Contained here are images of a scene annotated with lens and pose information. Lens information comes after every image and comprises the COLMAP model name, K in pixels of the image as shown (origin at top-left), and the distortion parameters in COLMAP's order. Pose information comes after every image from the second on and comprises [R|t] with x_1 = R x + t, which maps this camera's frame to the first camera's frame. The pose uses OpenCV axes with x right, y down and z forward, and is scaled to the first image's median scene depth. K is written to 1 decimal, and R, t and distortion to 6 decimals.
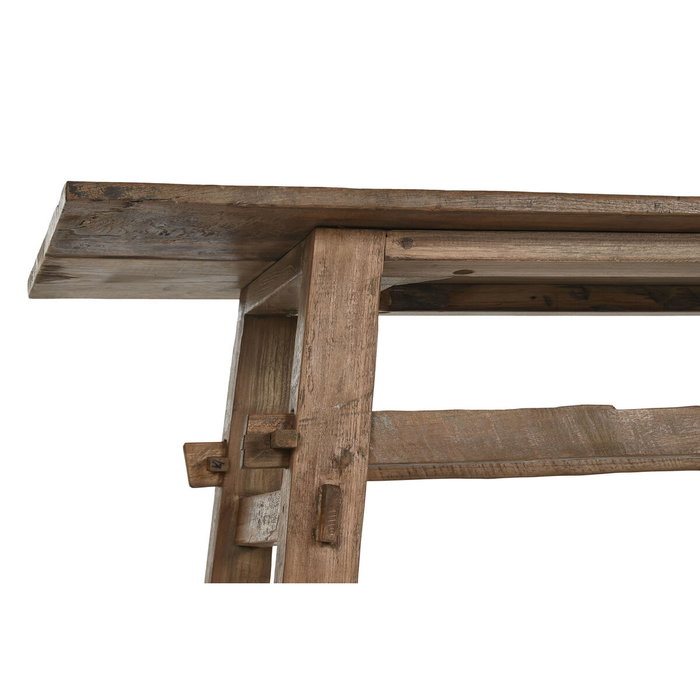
lens RADIAL K [[1561.0, 0, 350.0], [0, 1561.0, 350.0], [0, 0, 1]] dist [-0.020634, 0.055151]
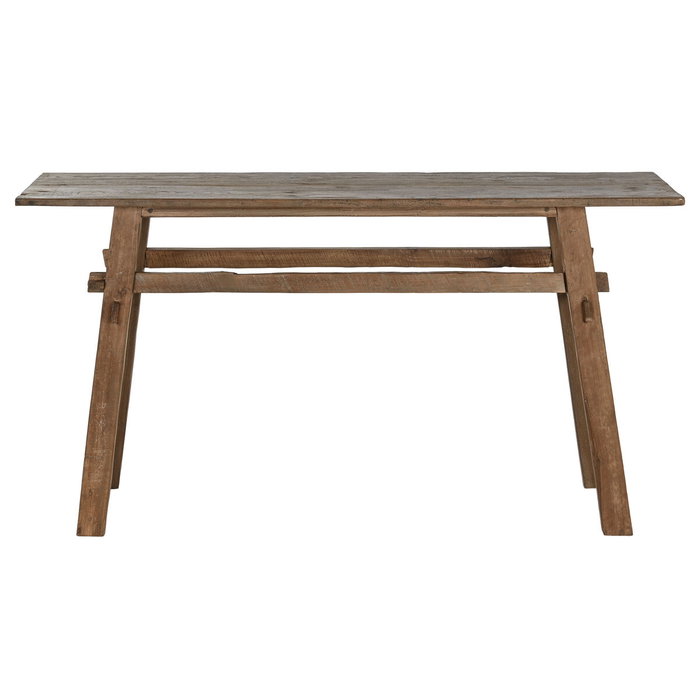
lens RADIAL K [[2603.5, 0, 321.6], [0, 2603.5, 350.2], [0, 0, 1]] dist [0.092558, -1.599133]
pose [[0.927134, 0.106443, -0.359293, 1.920863], [0.037272, 0.927860, 0.371062, -1.478627], [0.372871, -0.357416, 0.856283, -2.745749]]
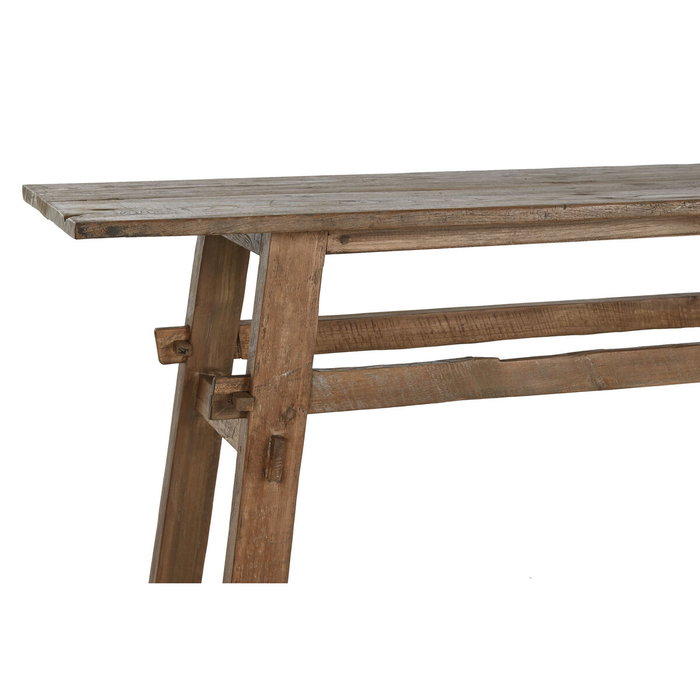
lens RADIAL K [[1561.0, 0, 350.0], [0, 1561.0, 350.0], [0, 0, 1]] dist [-0.020634, 0.055151]
pose [[0.997447, 0.030279, 0.064677, -0.037458], [-0.050935, 0.936442, 0.347104, -0.423376], [-0.050056, -0.349512, 0.935594, -0.196245]]
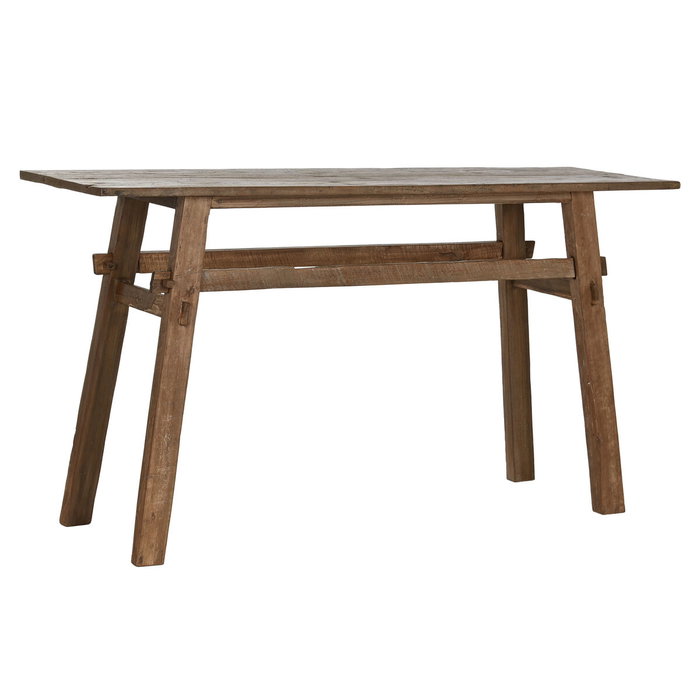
lens RADIAL K [[2603.5, 0, 321.6], [0, 2603.5, 350.2], [0, 0, 1]] dist [0.092558, -1.599133]
pose [[0.960940, 0.040308, 0.273804, -0.919818], [-0.119026, 0.953358, 0.277383, -0.999992], [-0.249853, -0.299138, 0.920918, -2.862383]]
